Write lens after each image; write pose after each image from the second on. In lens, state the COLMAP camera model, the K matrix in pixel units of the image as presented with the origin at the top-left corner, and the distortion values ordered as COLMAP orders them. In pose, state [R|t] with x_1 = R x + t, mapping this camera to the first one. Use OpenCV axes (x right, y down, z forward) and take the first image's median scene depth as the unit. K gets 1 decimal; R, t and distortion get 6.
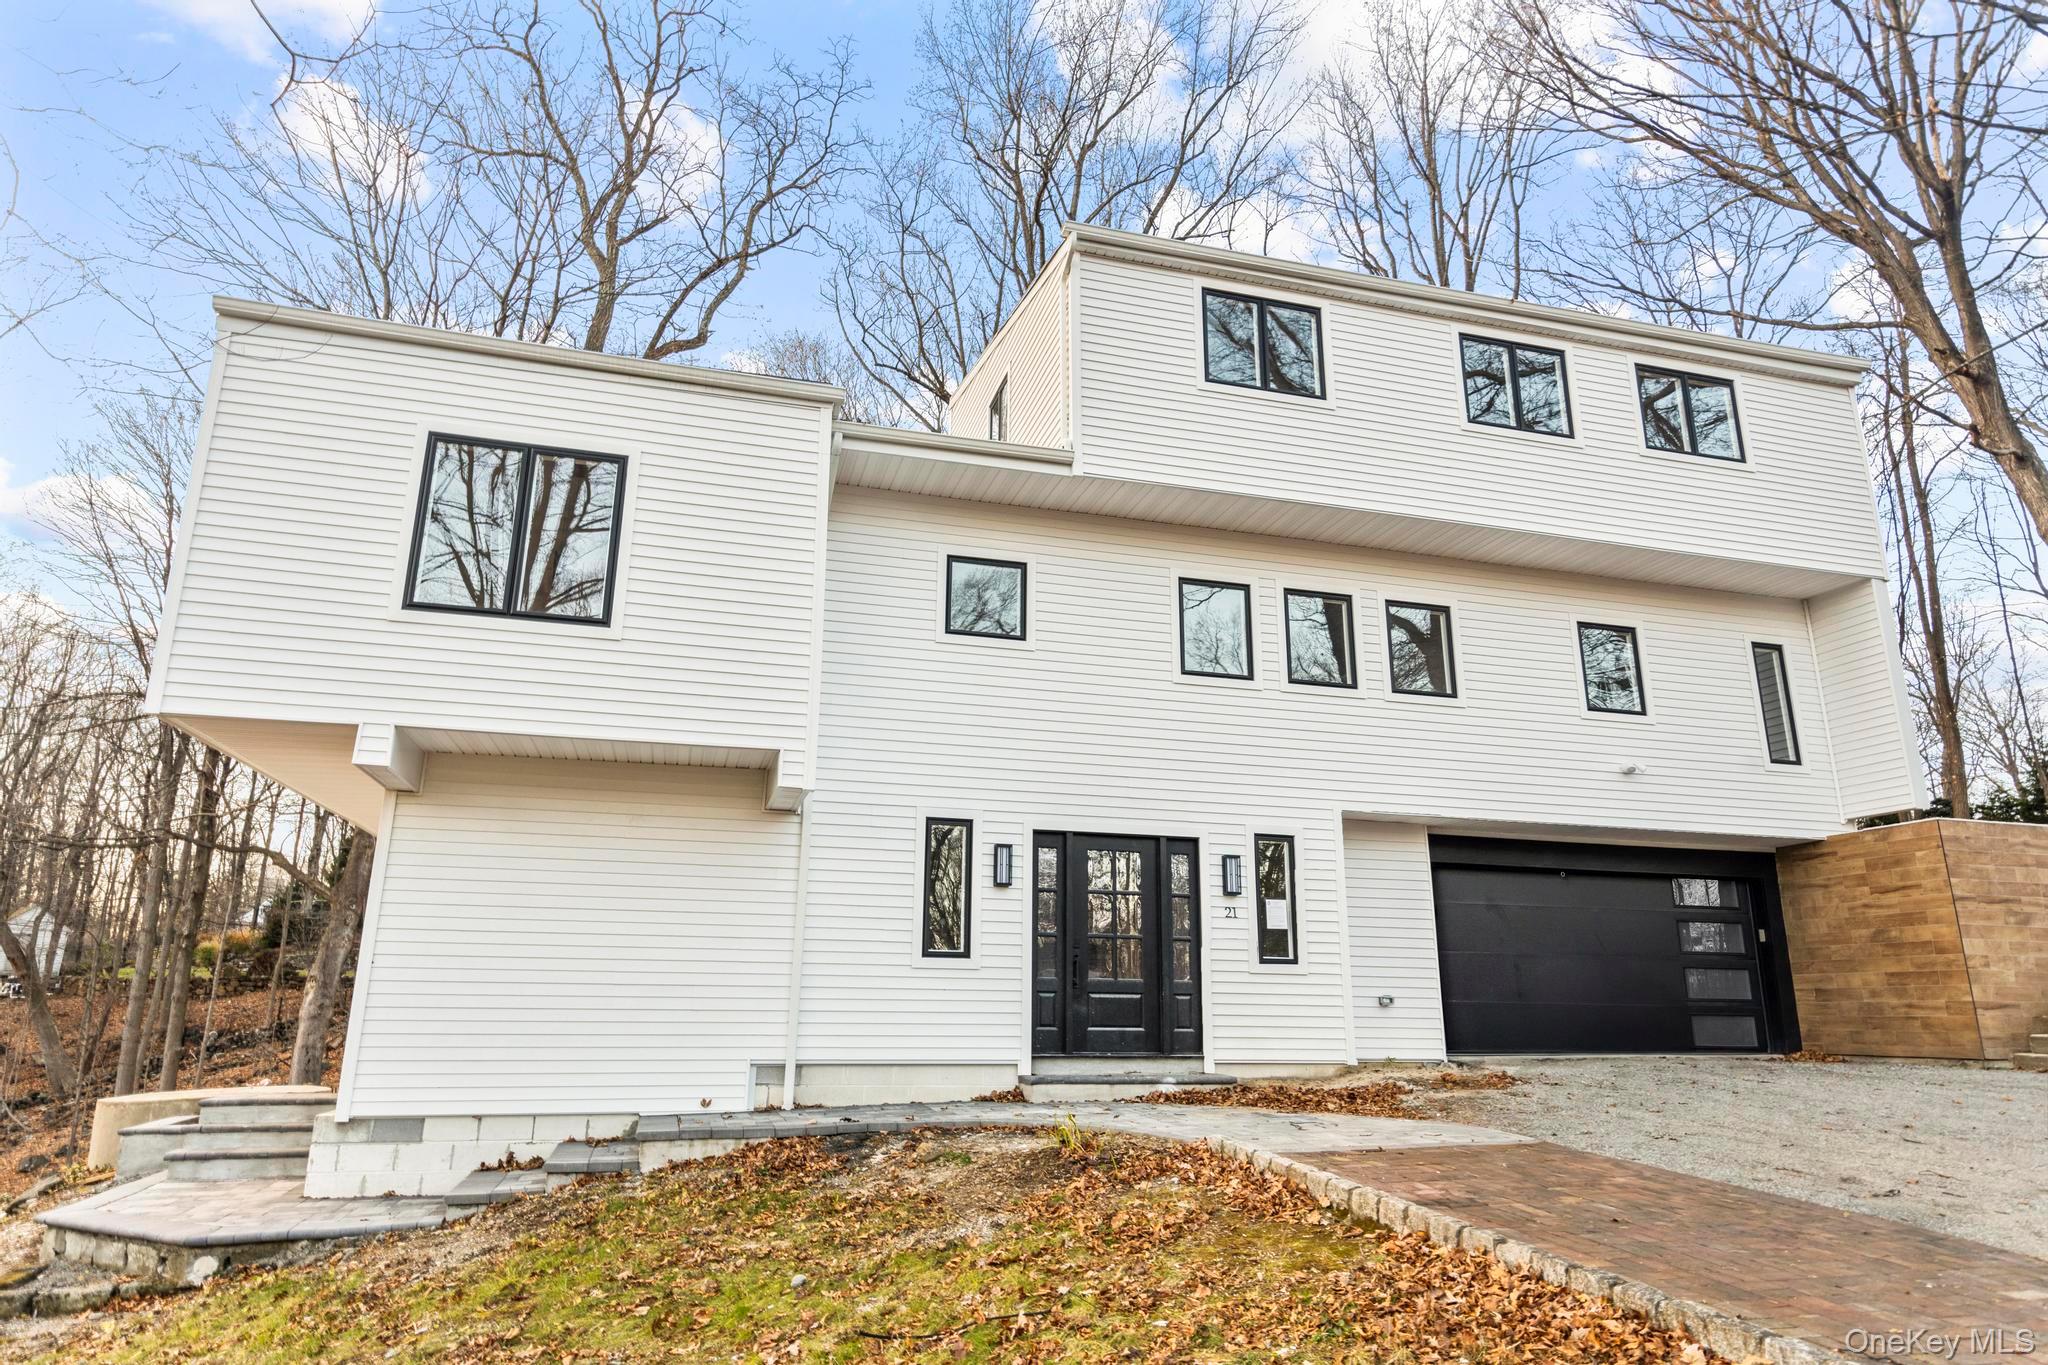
lens RADIAL K [[1214.4, 0, 1083.6], [0, 1214.4, 688.4], [0, 0, 1]] dist [-0.001188, 0.002733]
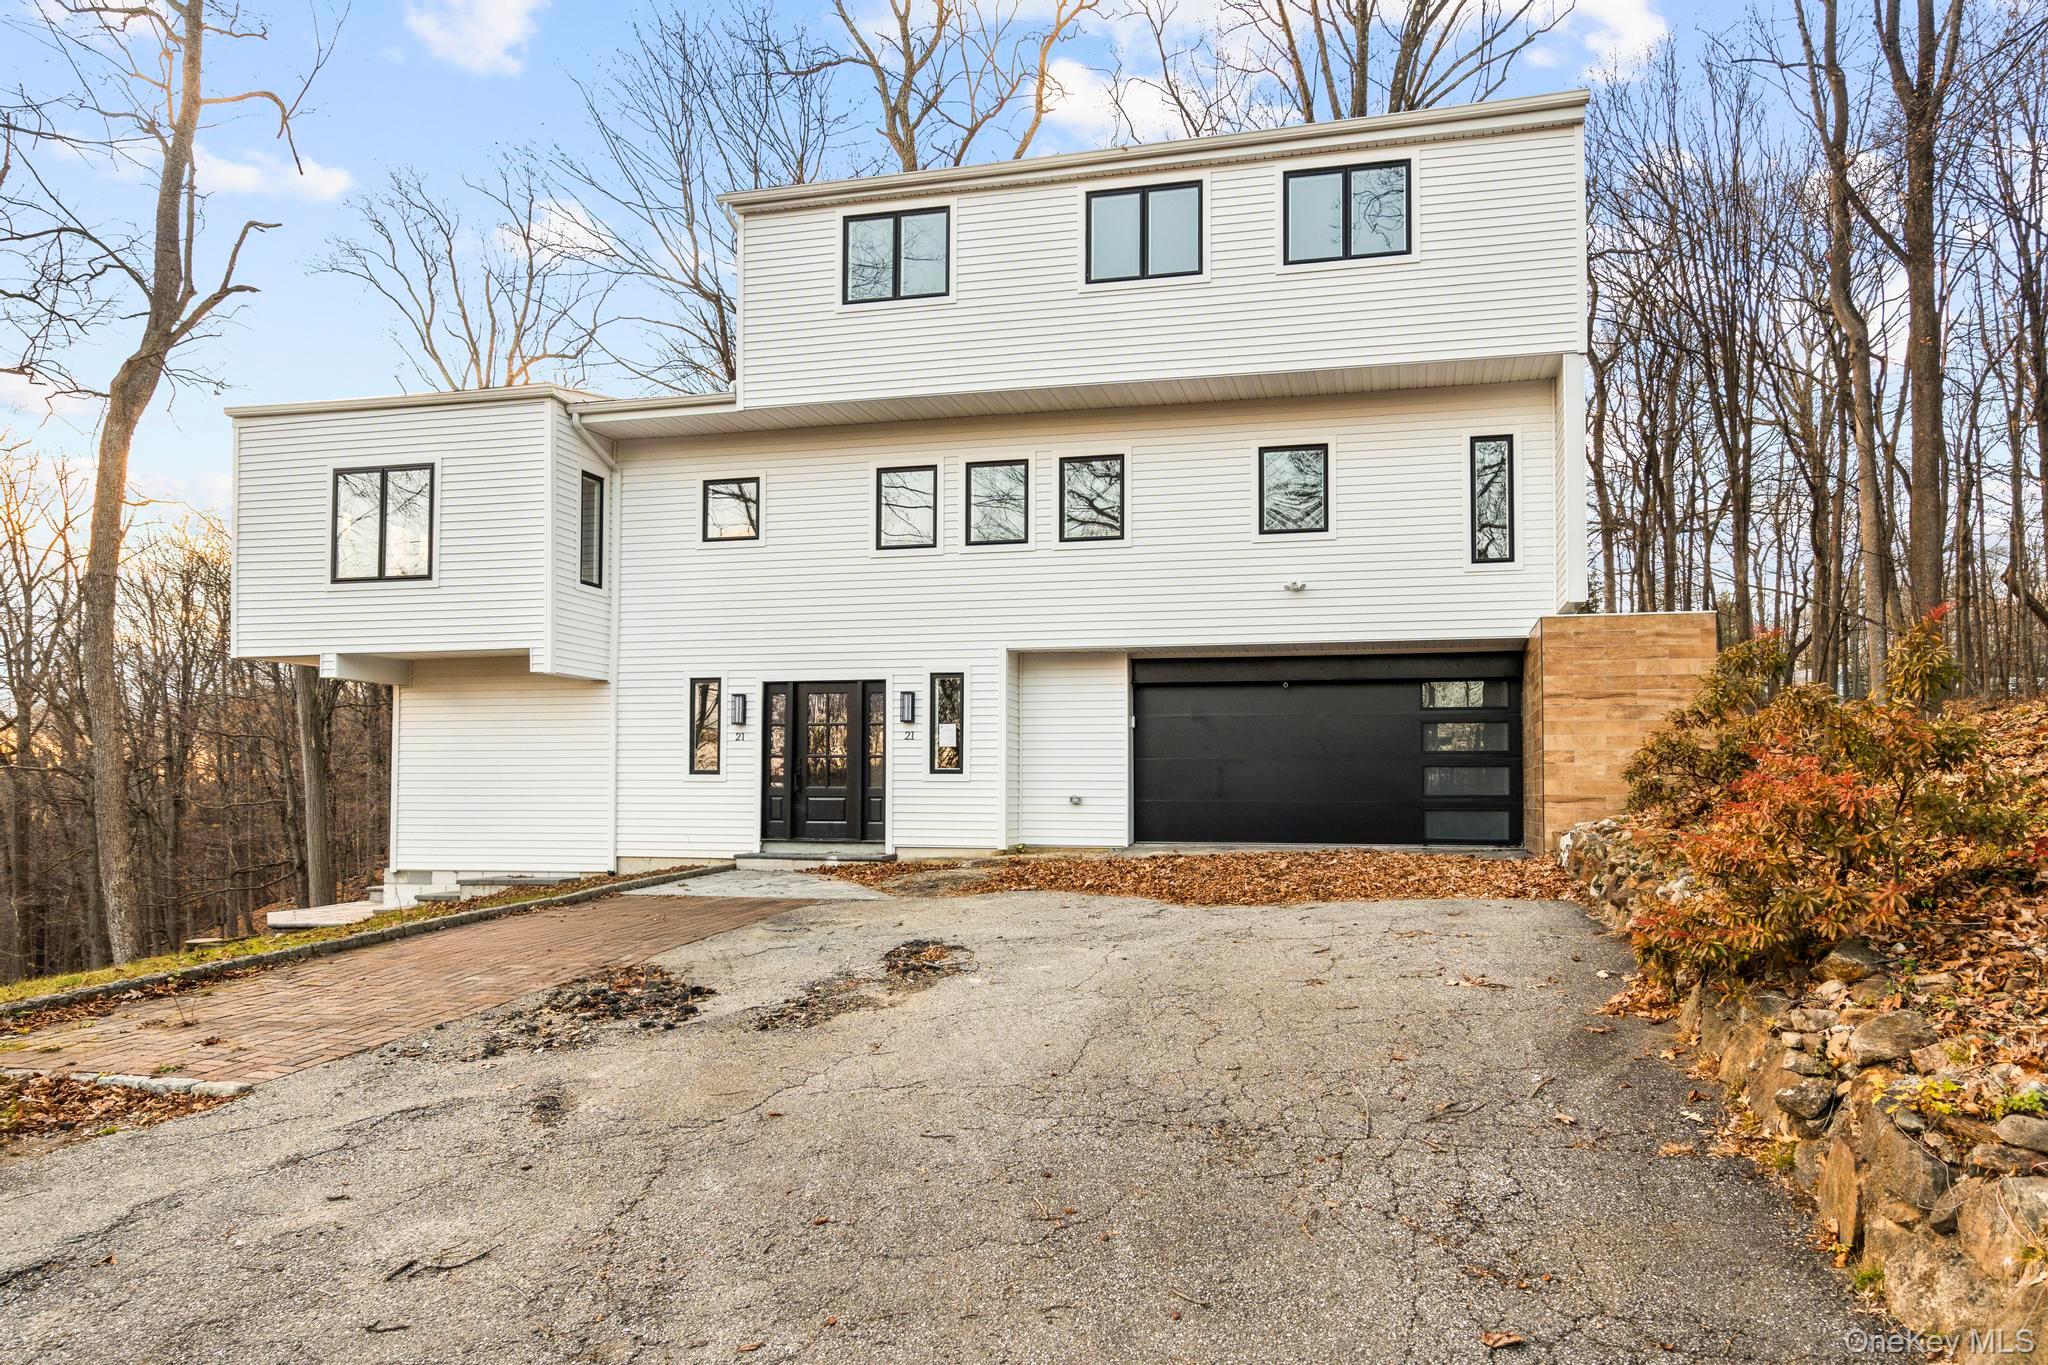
lens RADIAL K [[1297.6, 0, 1220.5], [0, 1297.6, 781.9], [0, 0, 1]] dist [-0.005140, 0.003164]
pose [[0.889277, -0.015376, -0.457111, 0.976187], [0.122805, 0.970761, 0.206256, -0.011479], [0.440574, -0.239554, 0.865164, -0.059421]]
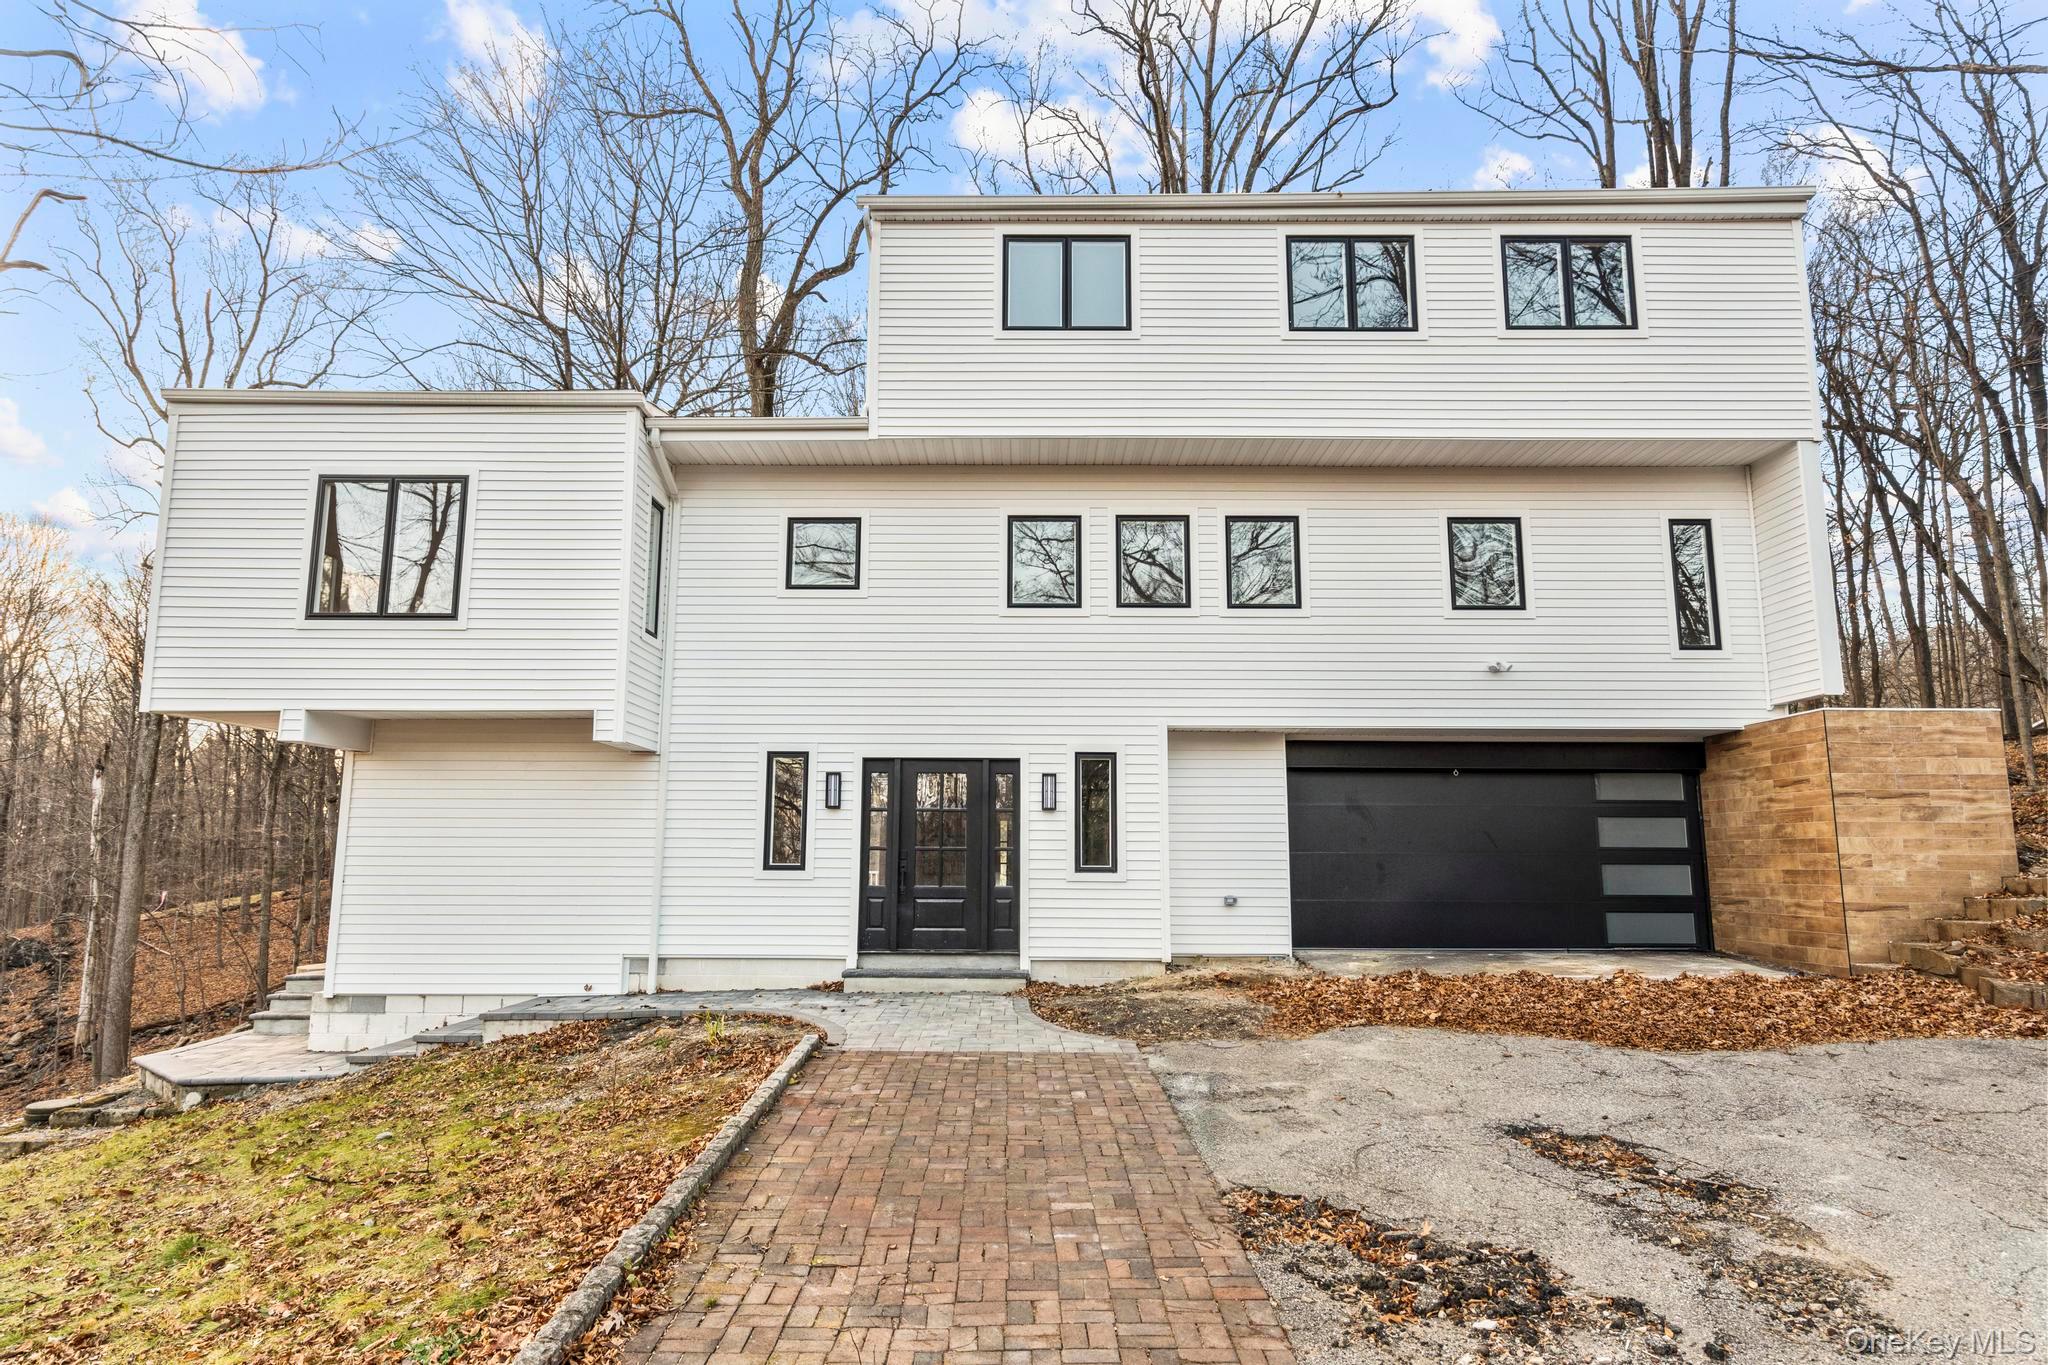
lens RADIAL K [[1214.4, 0, 1083.6], [0, 1214.4, 688.4], [0, 0, 1]] dist [-0.001188, 0.002733]
pose [[0.963530, -0.043205, -0.264090, 0.416014], [0.073457, 0.991674, 0.105770, -0.048550], [0.257321, -0.121311, 0.958681, -0.029357]]
